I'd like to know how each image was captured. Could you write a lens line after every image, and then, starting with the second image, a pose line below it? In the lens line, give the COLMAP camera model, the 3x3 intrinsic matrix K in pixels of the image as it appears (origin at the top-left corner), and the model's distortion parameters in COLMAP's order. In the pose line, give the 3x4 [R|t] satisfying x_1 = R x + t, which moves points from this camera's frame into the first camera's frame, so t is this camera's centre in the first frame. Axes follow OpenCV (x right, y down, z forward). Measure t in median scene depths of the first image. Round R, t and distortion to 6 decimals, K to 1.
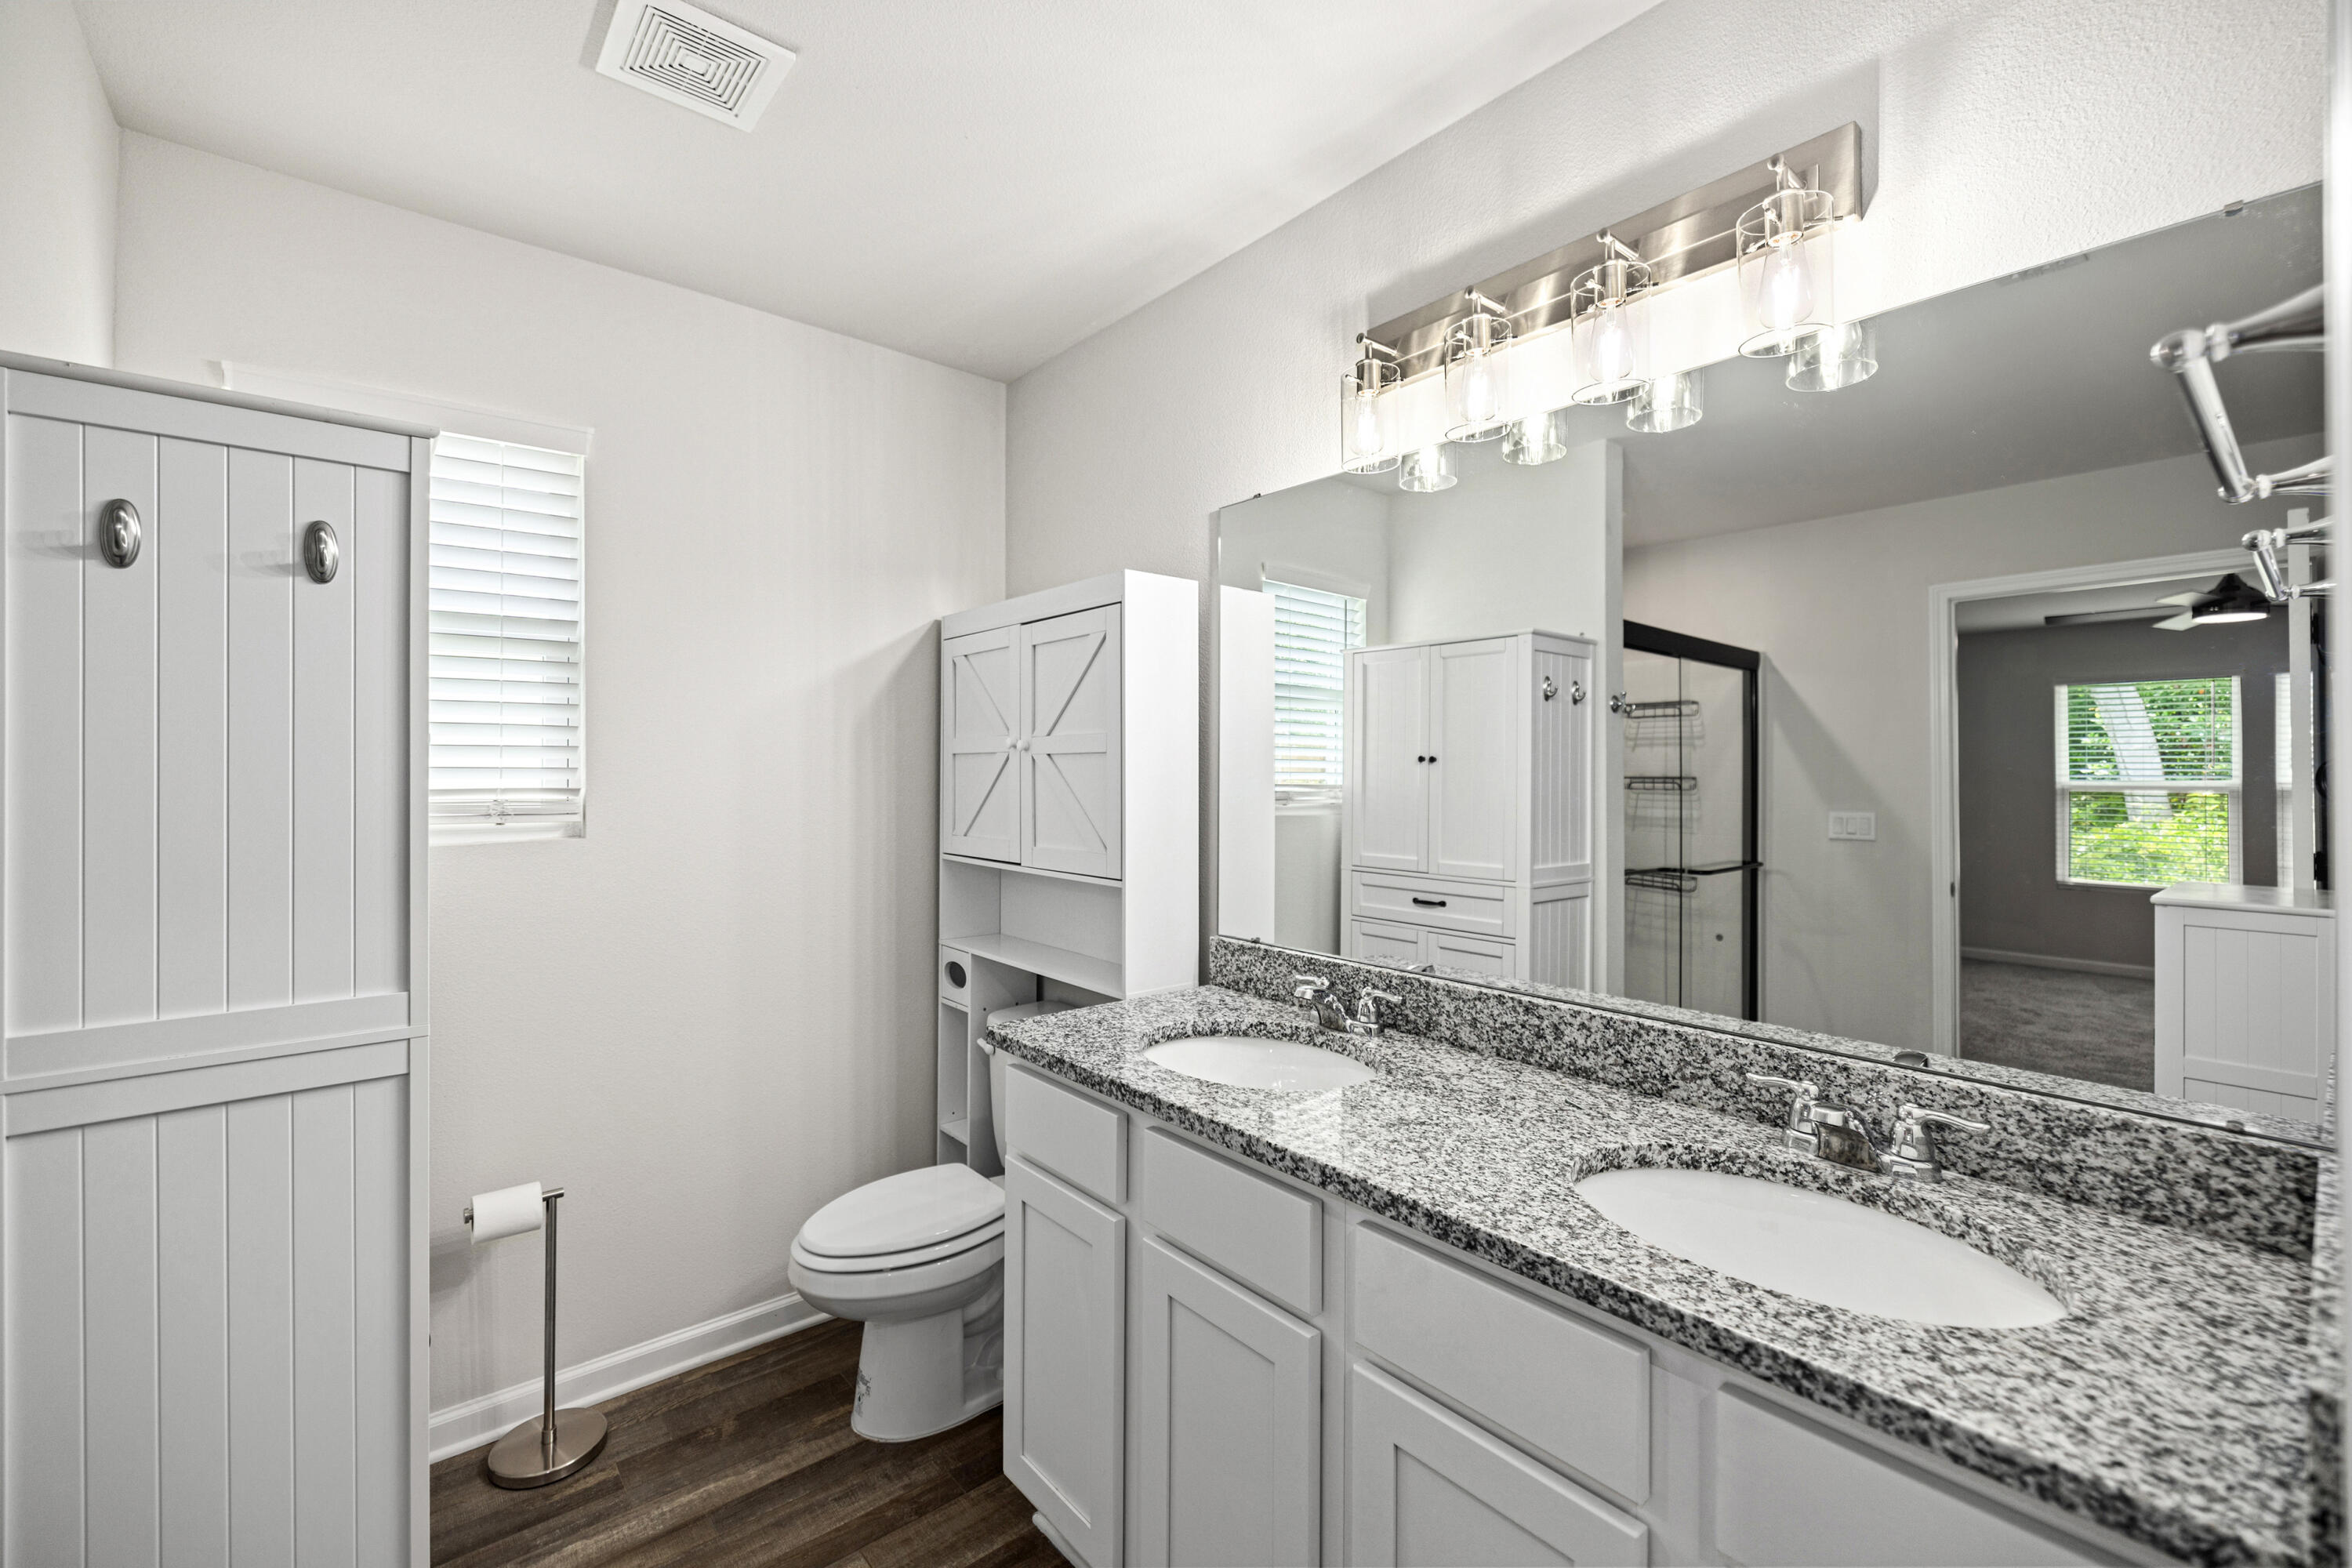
lens RADIAL K [[994.4, 0, 1158.5], [0, 994.4, 770.4], [0, 0, 1]] dist [-0.000600, -0.000103]
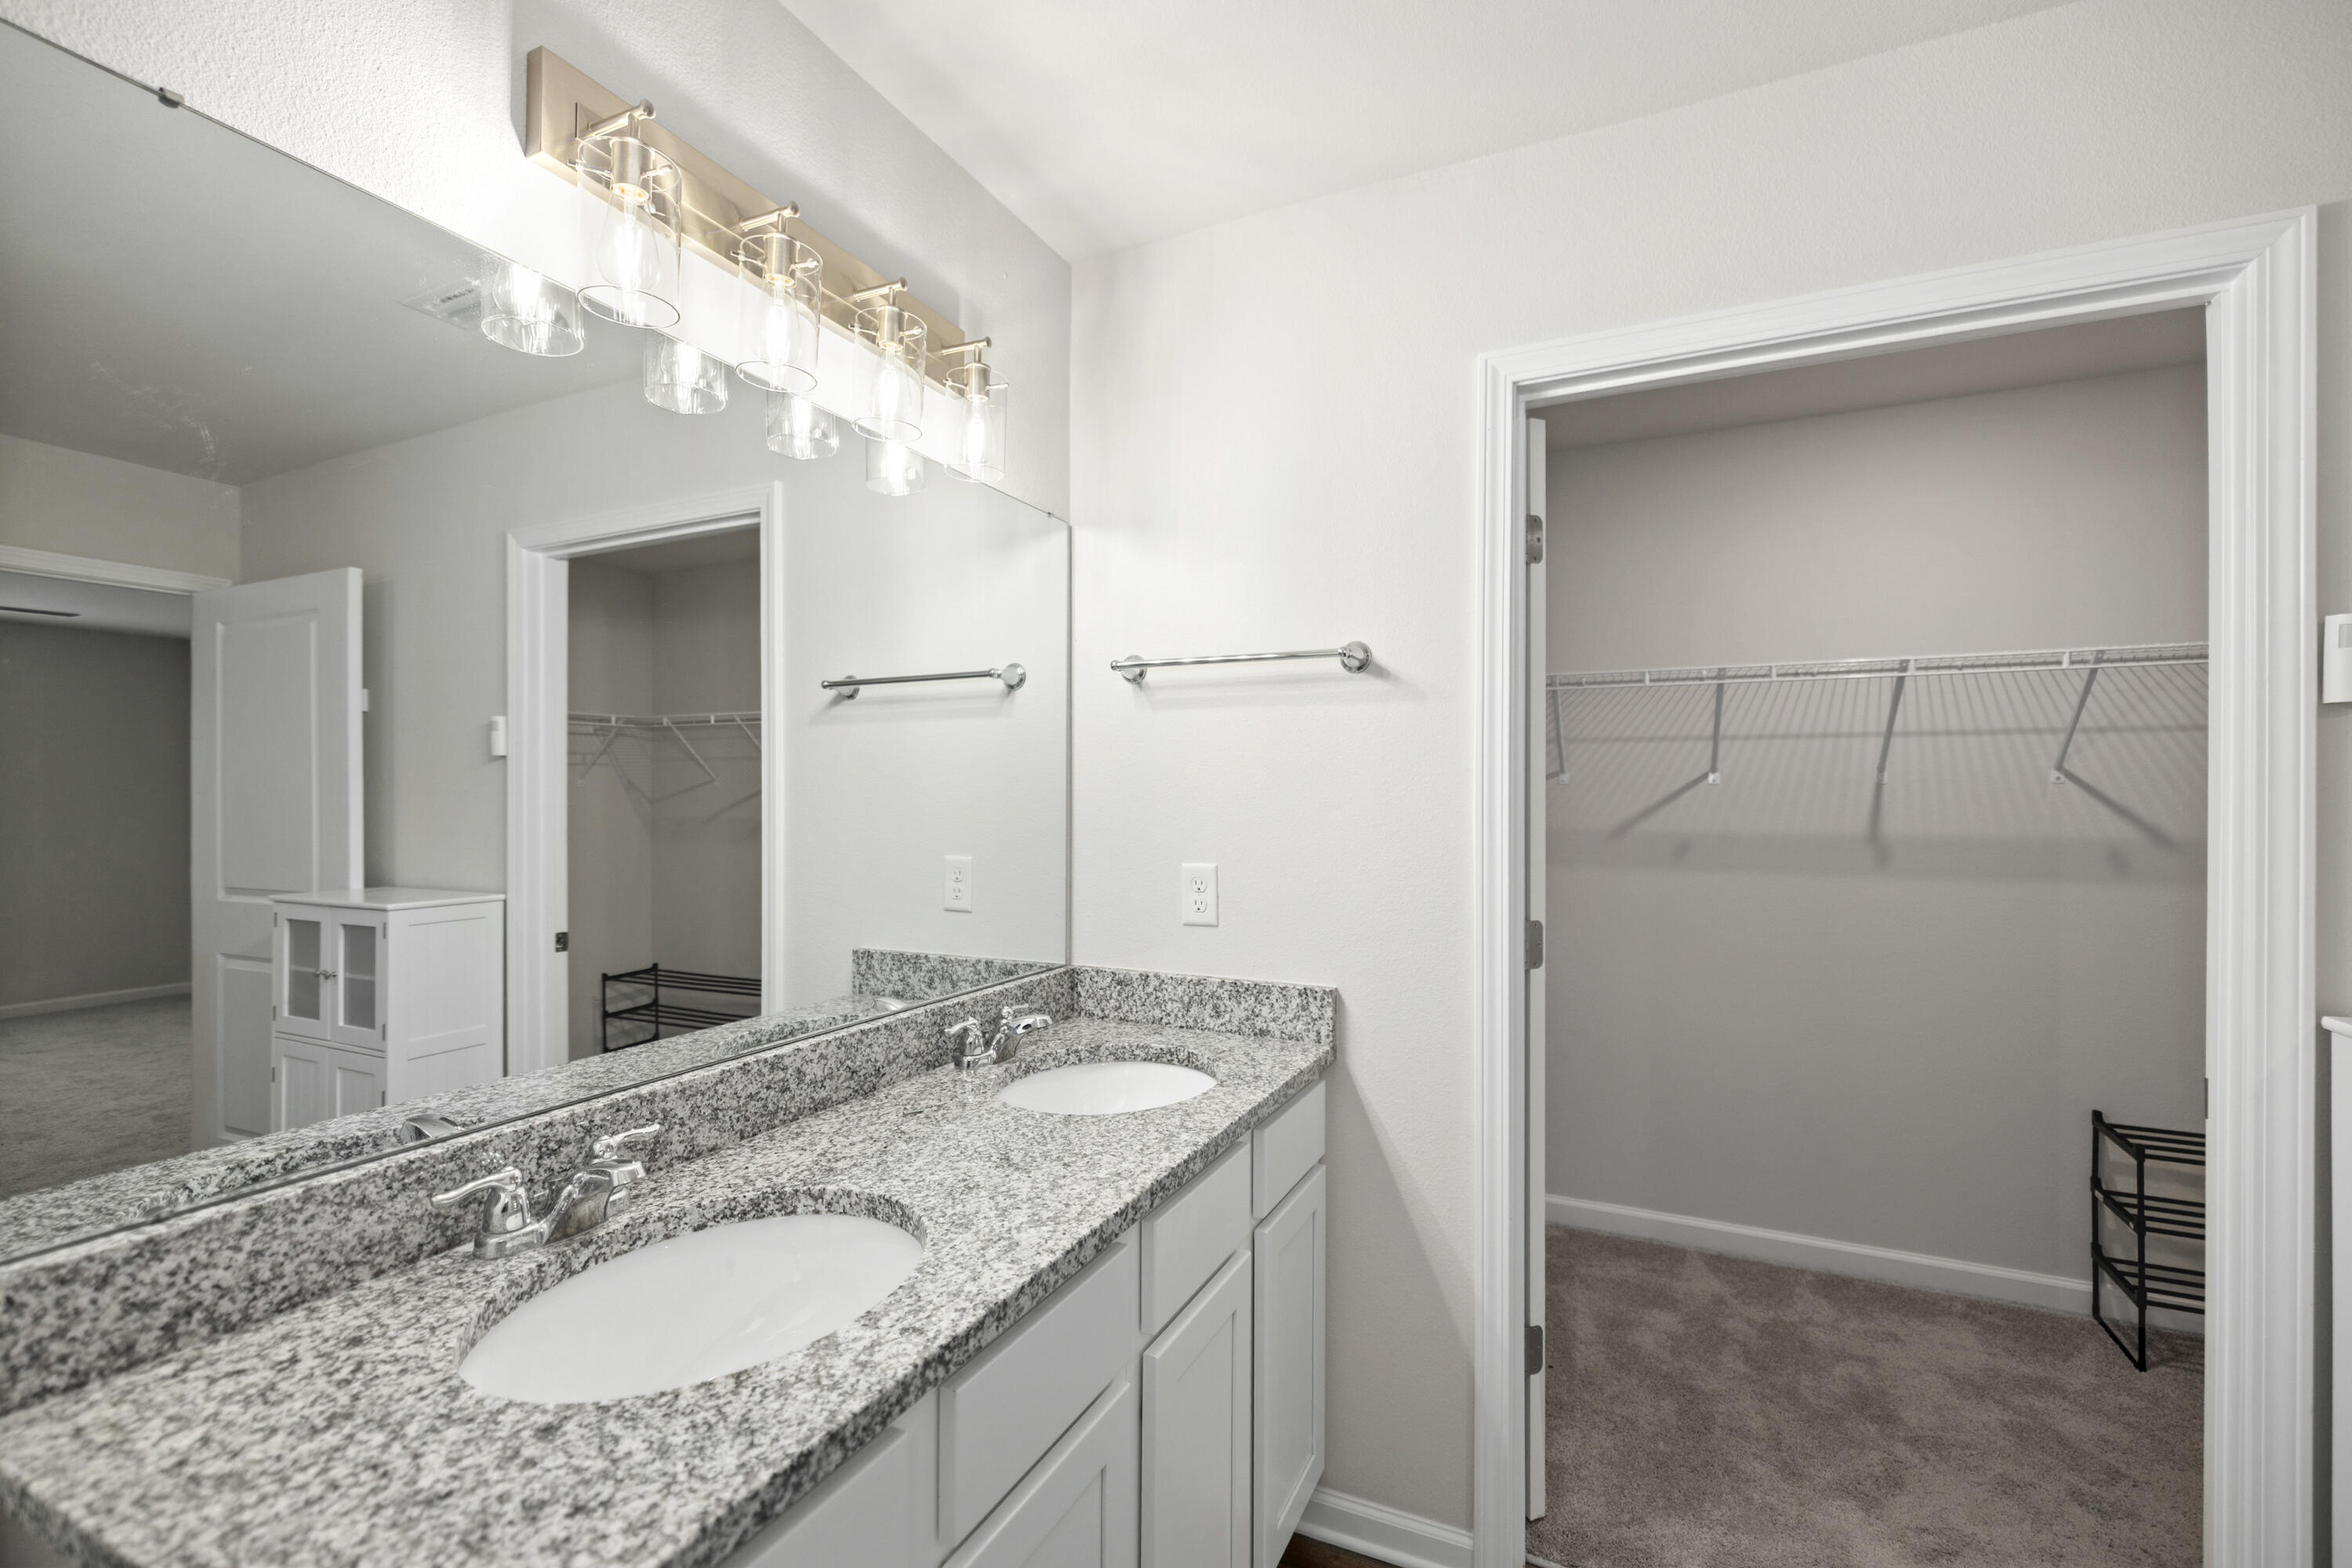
lens RADIAL K [[1003.0, 0, 1165.7], [0, 1003.0, 792.4], [0, 0, 1]] dist [-0.001761, -0.000226]
pose [[-0.418043, 0.000792, 0.908427, -0.580659], [-0.004862, 0.999983, -0.003109, 0.003286], [-0.908414, -0.005717, -0.418033, 1.083993]]
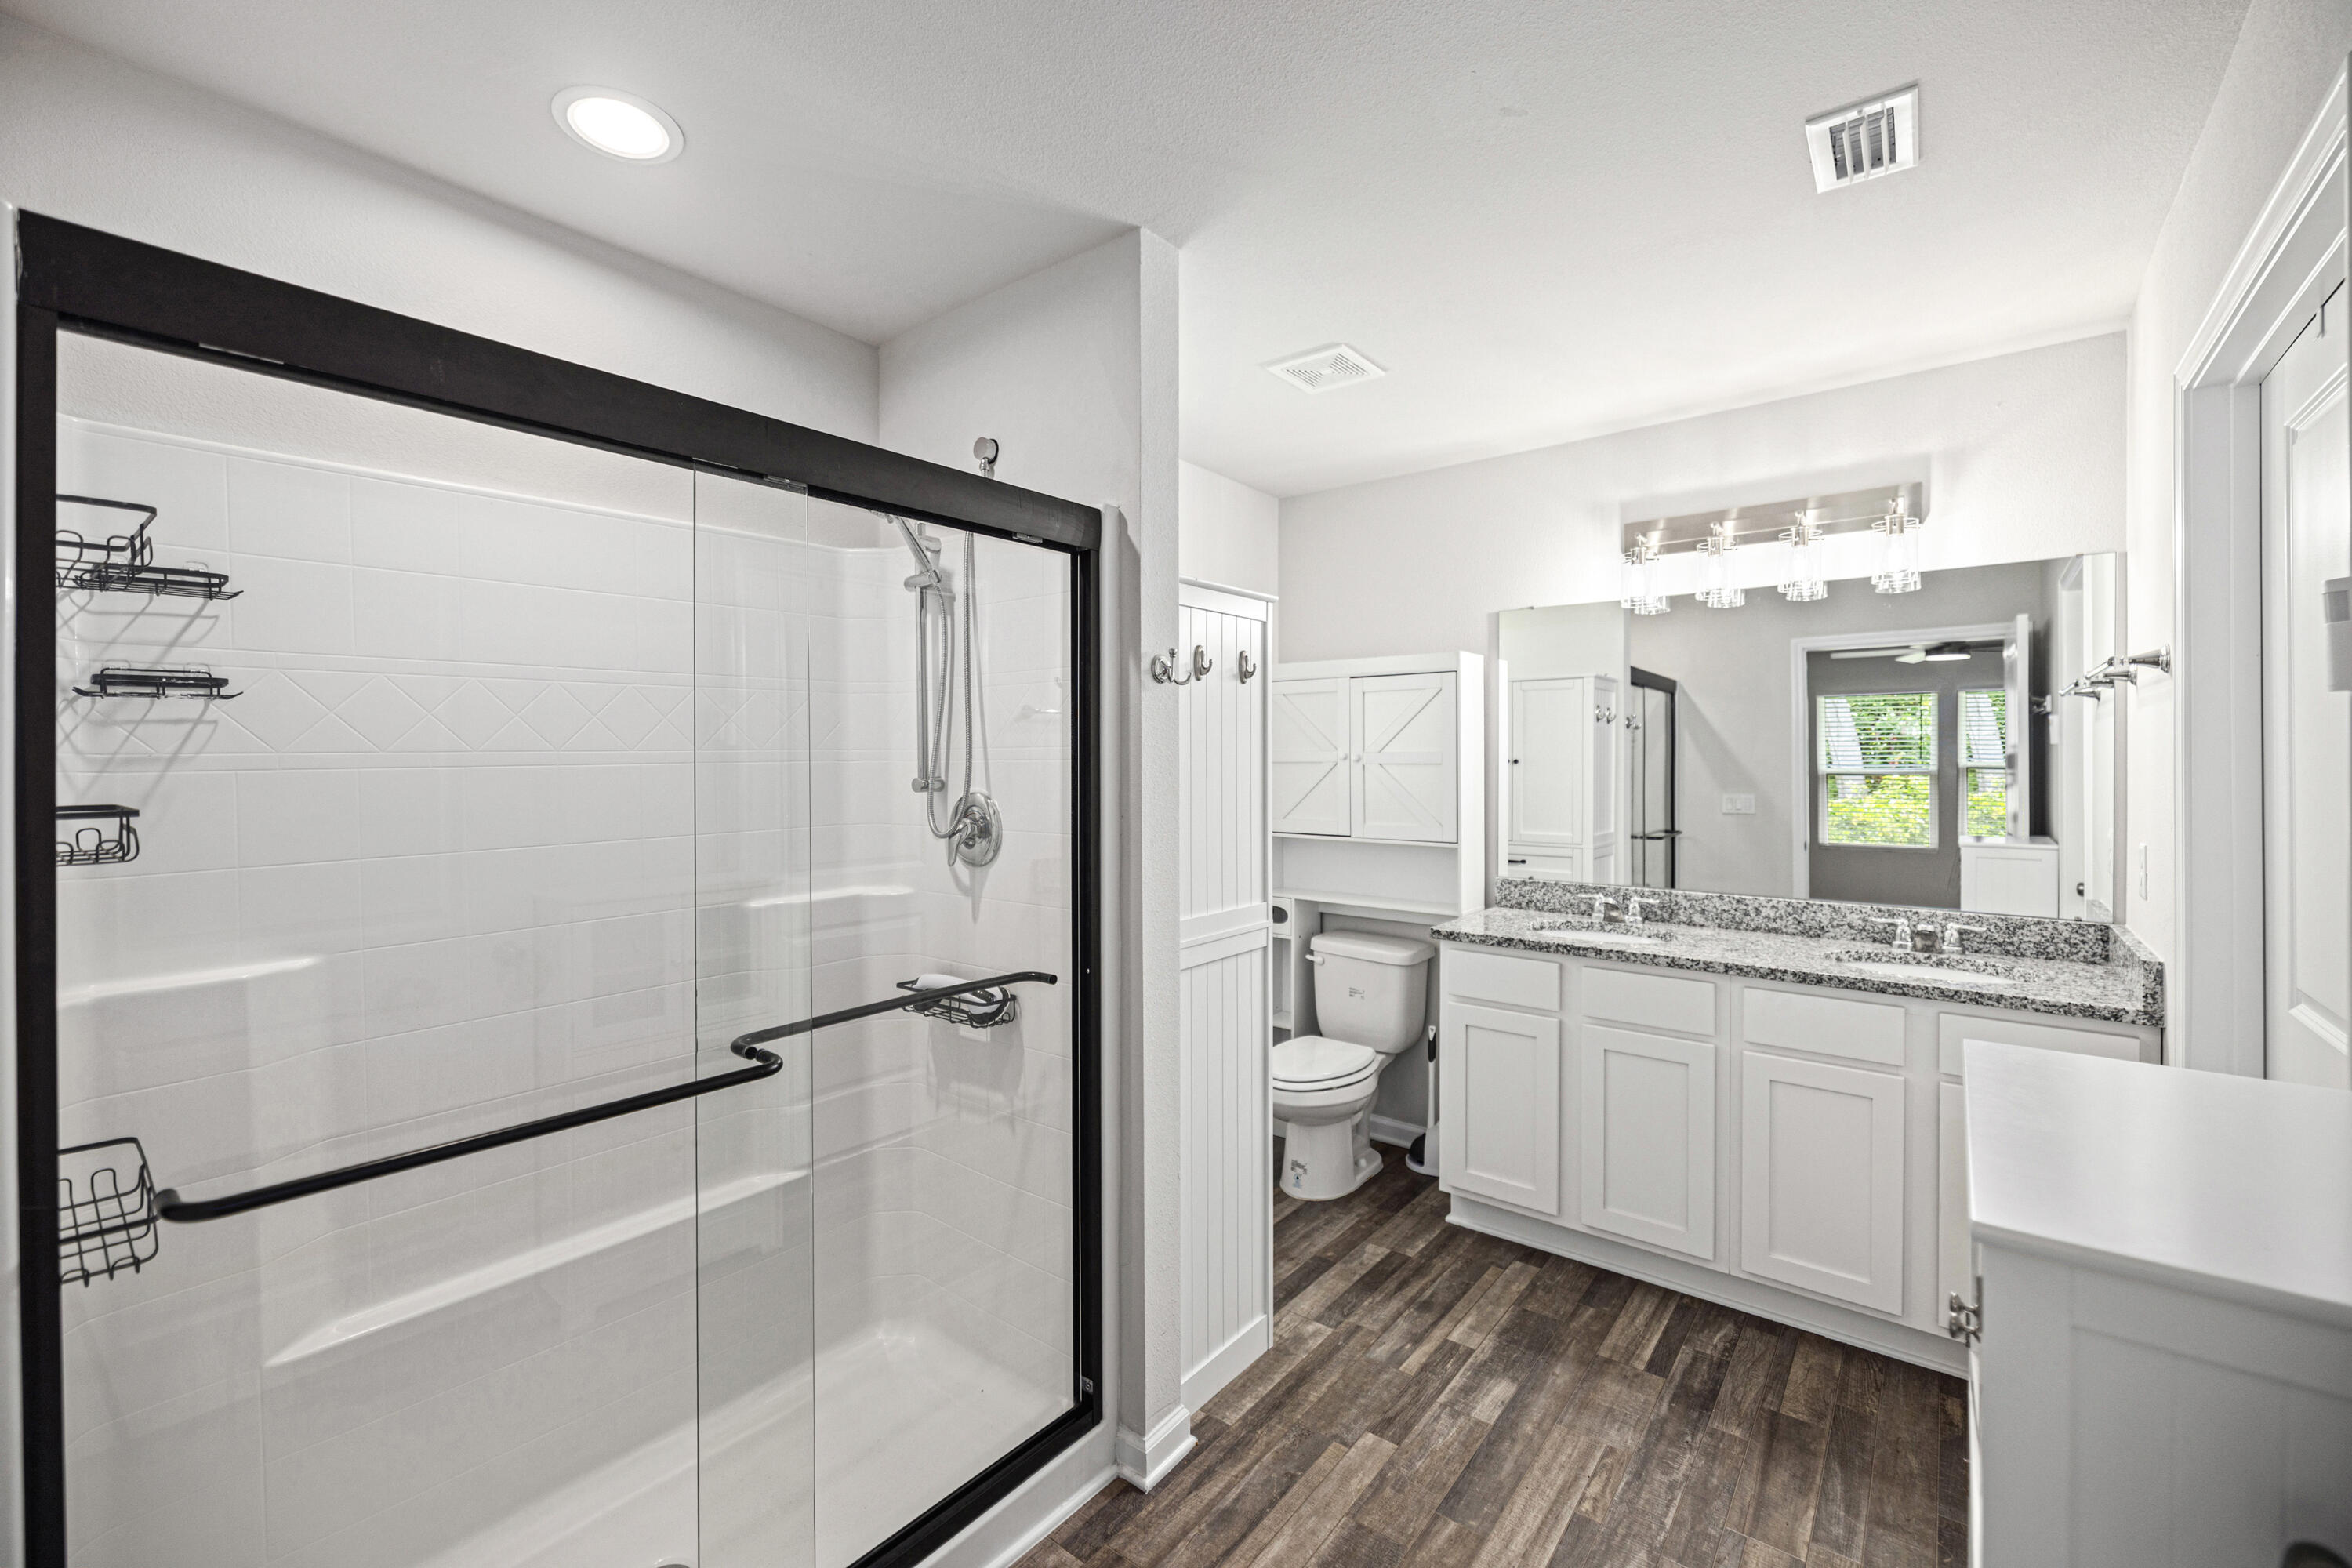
lens RADIAL K [[1017.4, 0, 1142.4], [0, 1017.4, 767.6], [0, 0, 1]] dist [-0.000997, -0.000152]
pose [[0.979175, -0.005622, 0.202942, -1.176924], [0.003266, 0.999923, 0.011943, -0.044898], [-0.202993, -0.011031, 0.979118, -0.696660]]
